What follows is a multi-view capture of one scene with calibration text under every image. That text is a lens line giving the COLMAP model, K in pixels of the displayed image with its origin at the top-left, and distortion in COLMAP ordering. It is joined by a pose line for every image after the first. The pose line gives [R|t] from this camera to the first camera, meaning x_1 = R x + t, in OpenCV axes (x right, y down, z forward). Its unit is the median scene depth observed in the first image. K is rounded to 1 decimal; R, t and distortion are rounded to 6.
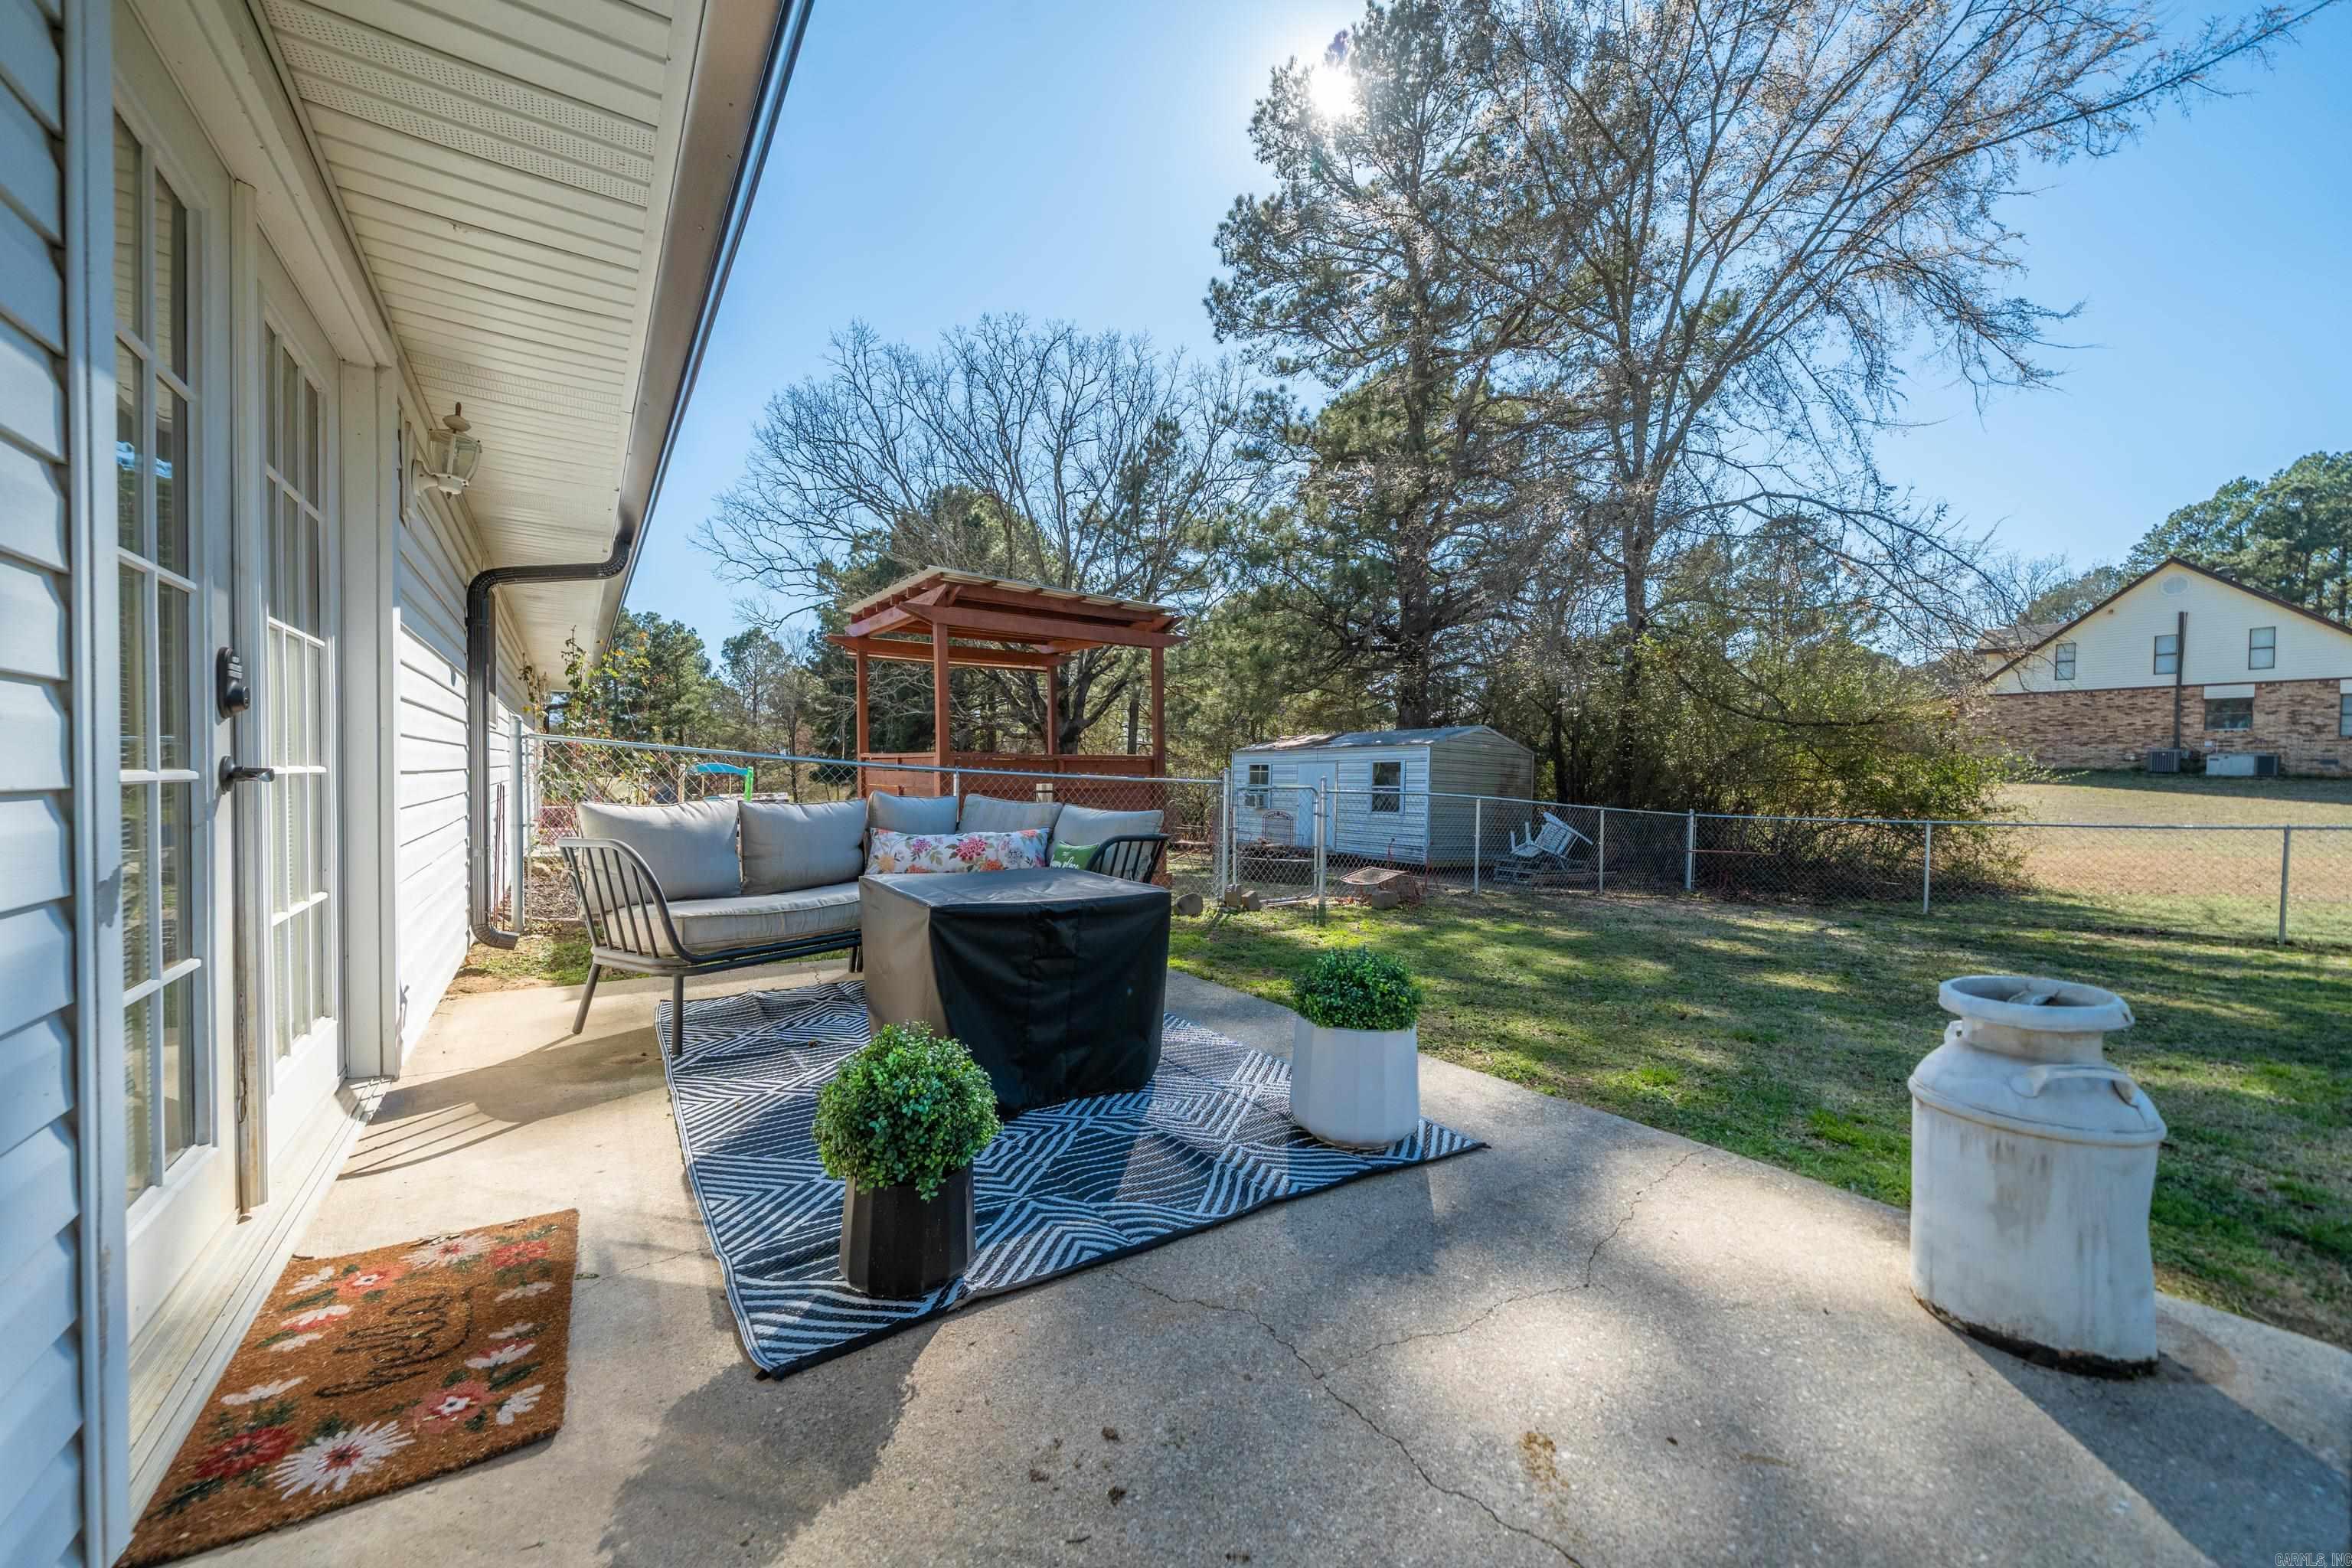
lens RADIAL K [[866.5, 0, 1175.2], [0, 866.5, 776.7], [0, 0, 1]] dist [0.003317, 0.000211]
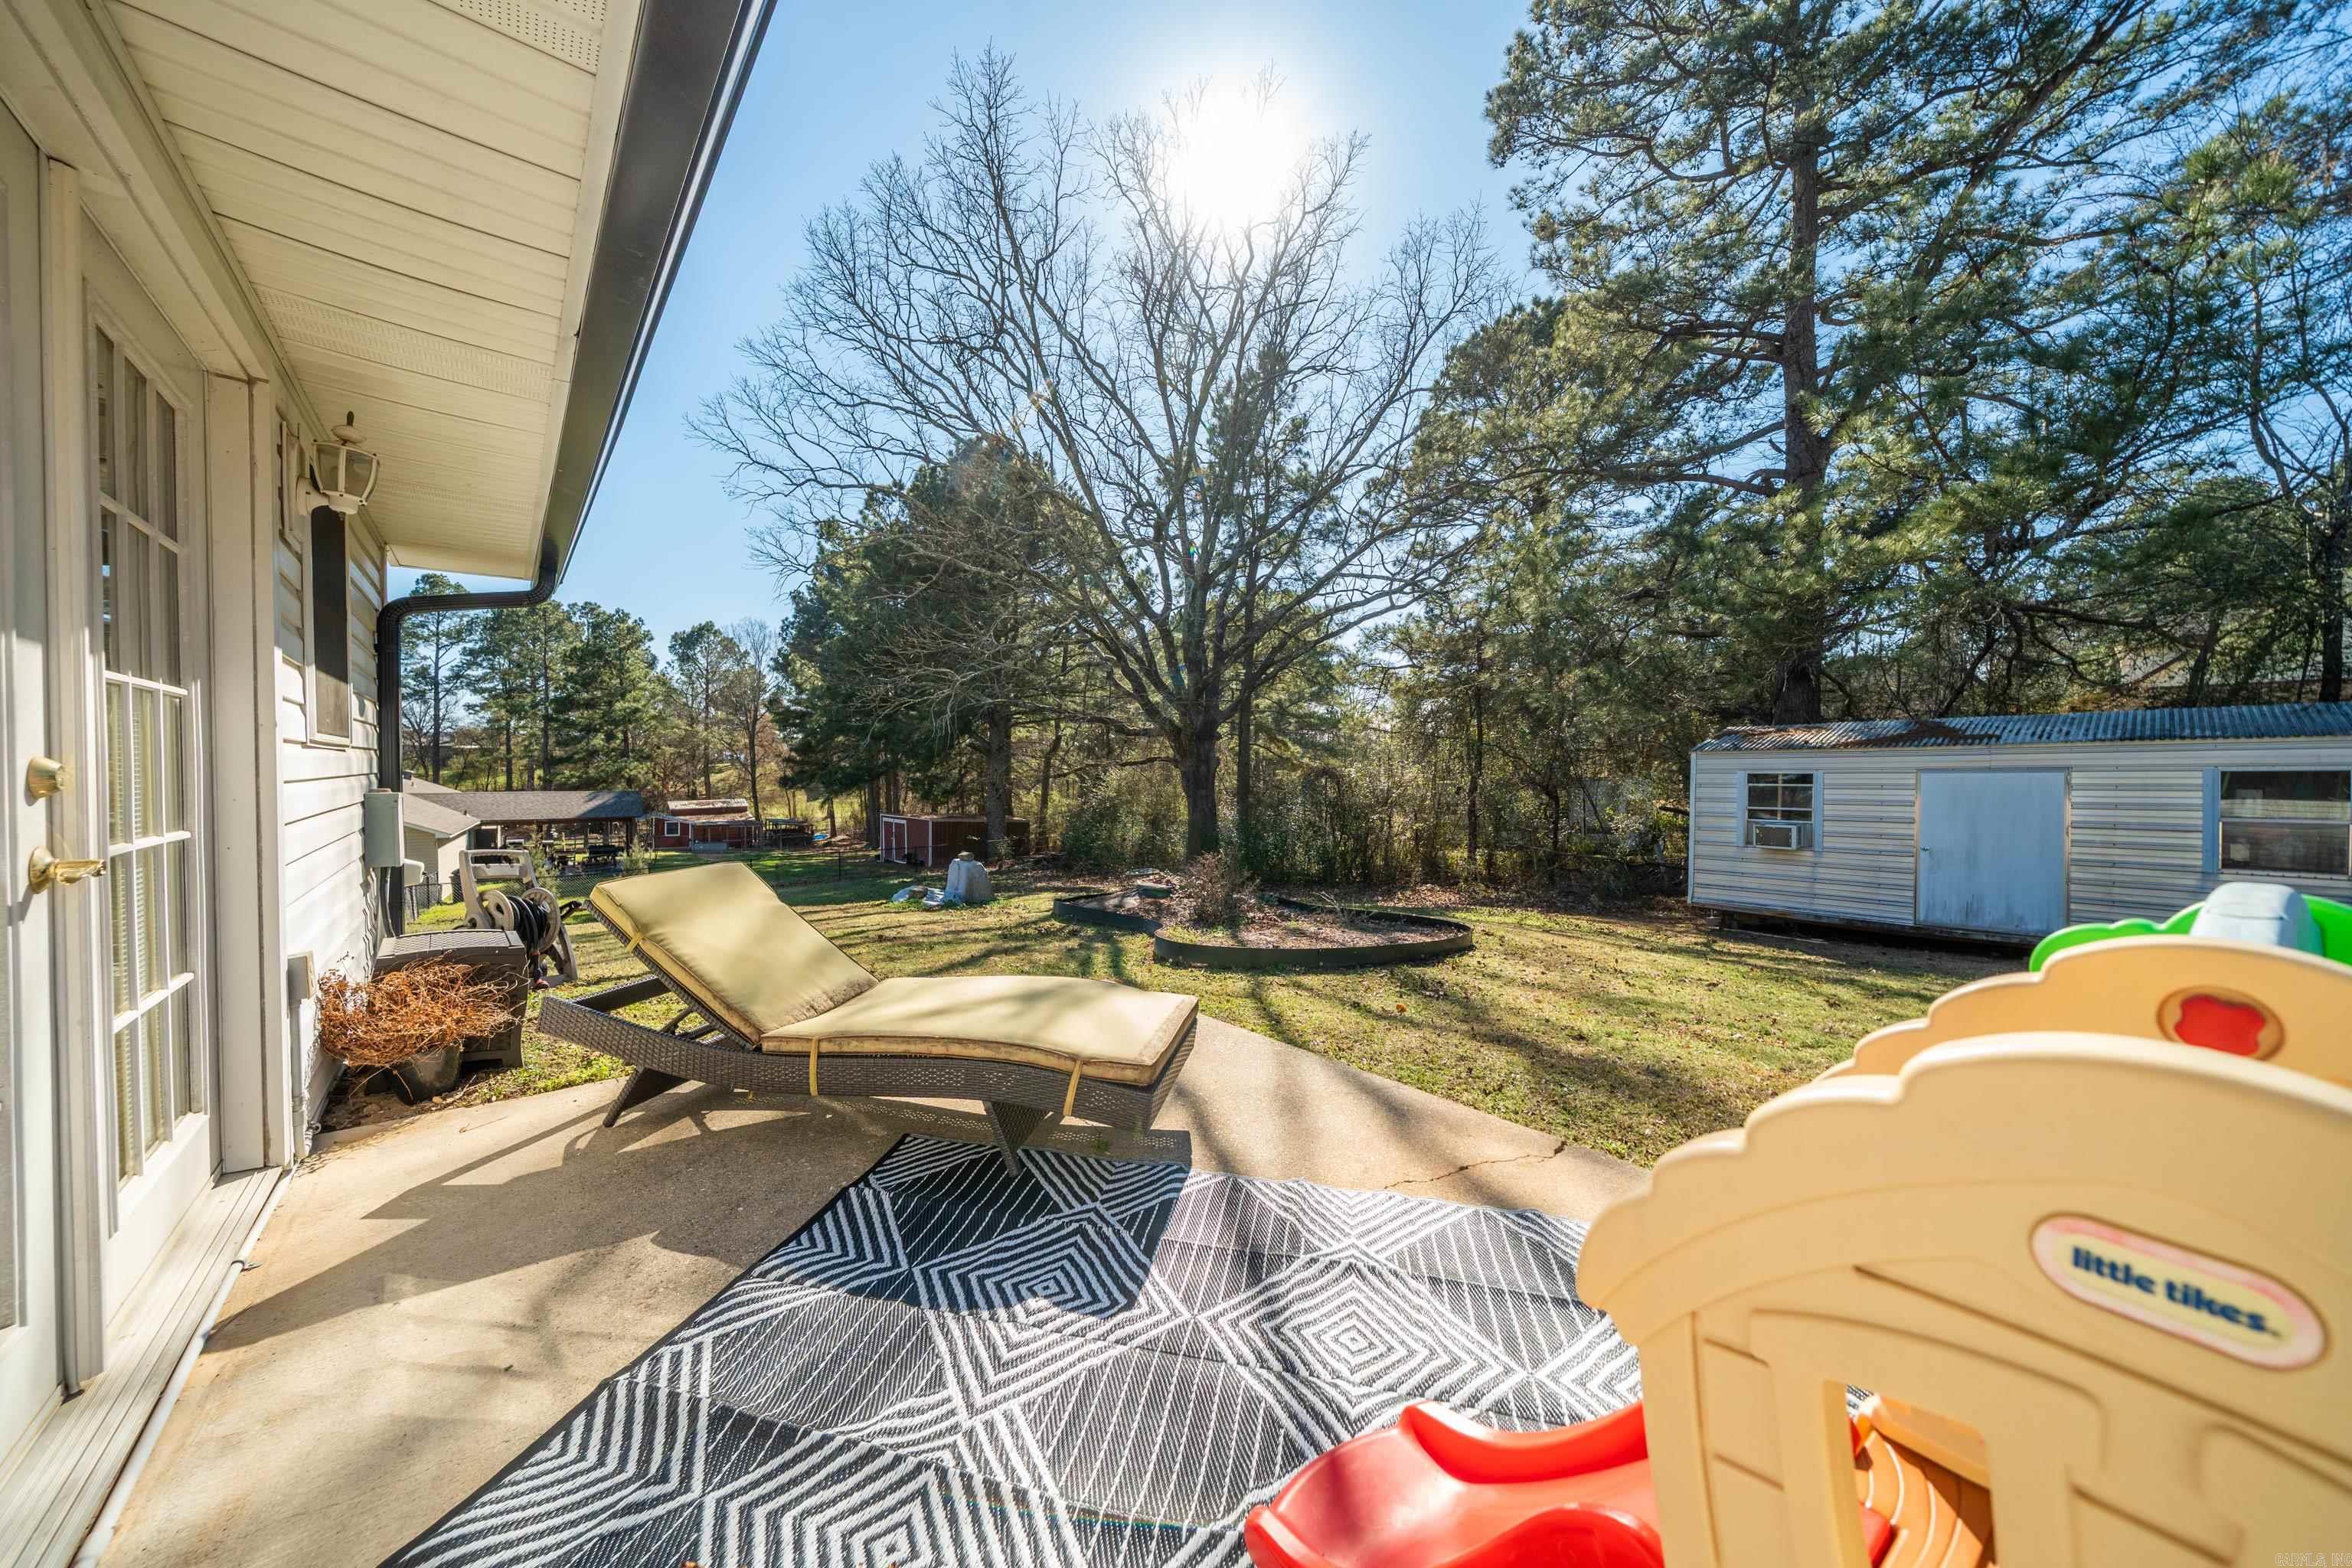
lens RADIAL K [[785.7, 0, 1178.1], [0, 785.7, 781.2], [0, 0, 1]] dist [-0.000268, 0.000006]
pose [[0.994109, -0.006741, 0.108175, -0.242789], [0.006087, 0.999961, 0.006373, -0.010360], [-0.108214, -0.005677, 0.994111, 0.349347]]
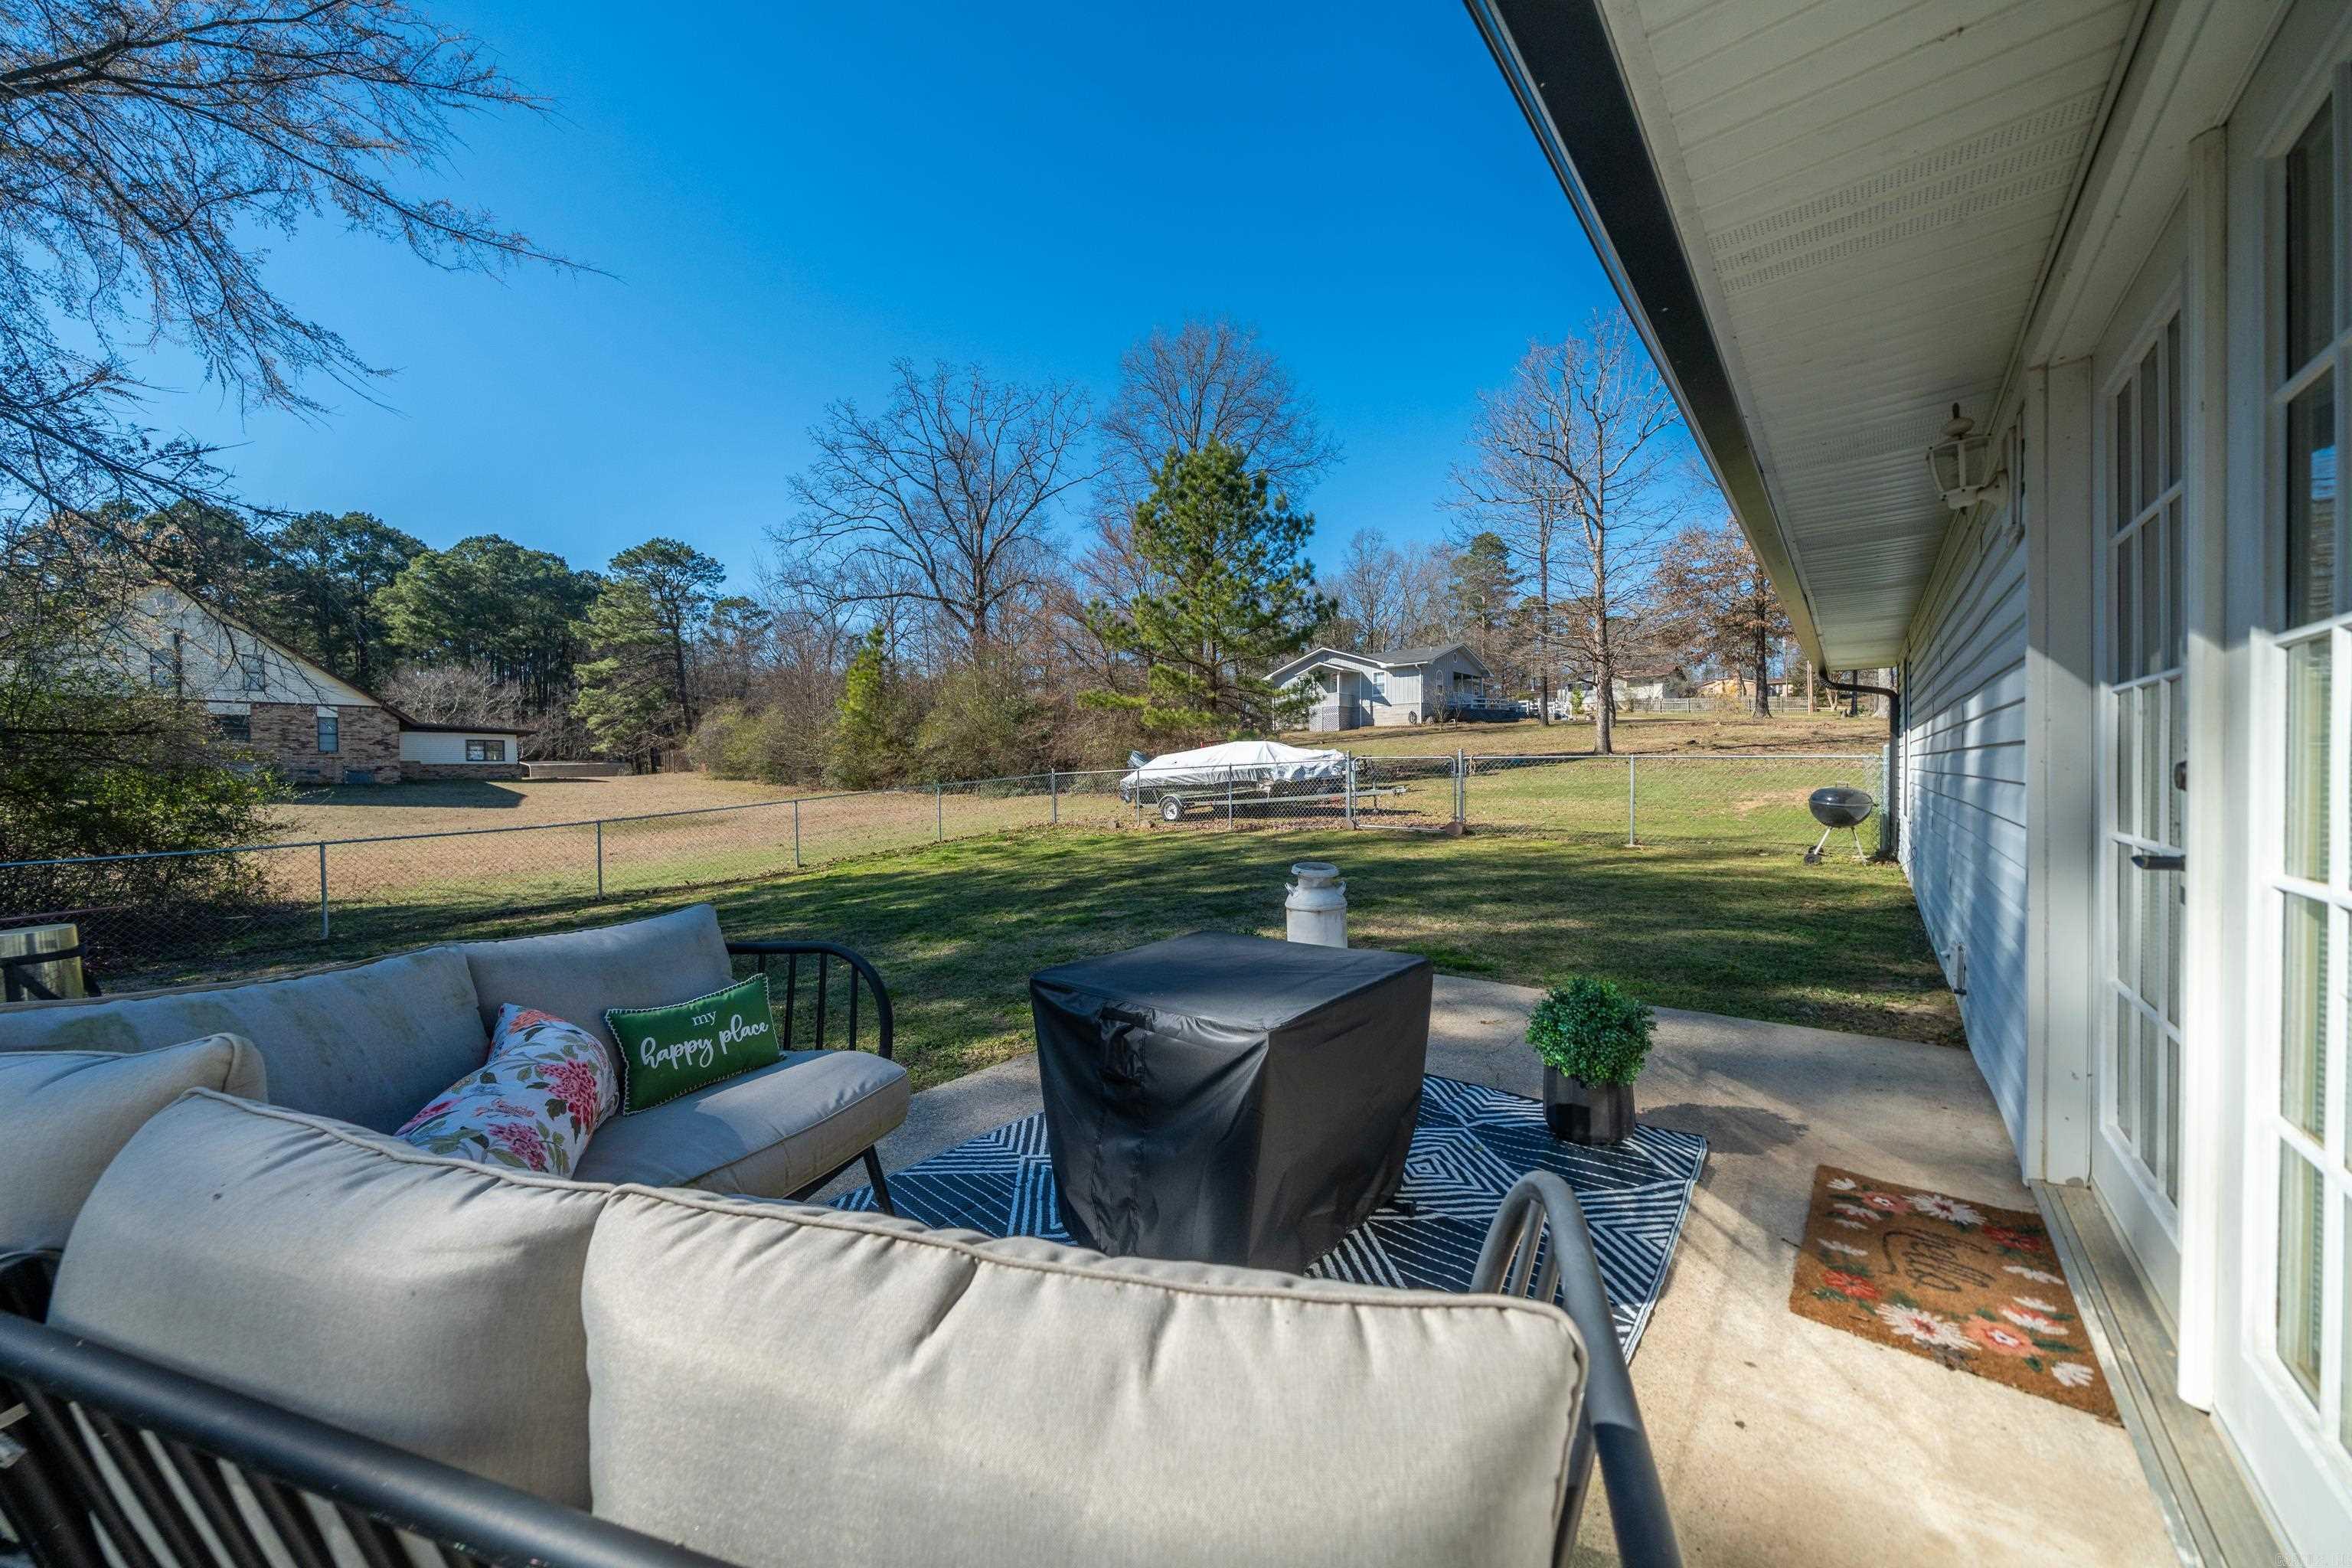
lens RADIAL K [[804.5, 0, 1178.7], [0, 804.5, 779.5], [0, 0, 1]] dist [-0.002012, -0.000014]
pose [[-0.256441, -0.017254, 0.966406, -0.074380], [0.021783, 0.999484, 0.023625, -0.005959], [-0.966314, 0.027110, -0.255933, 0.101834]]
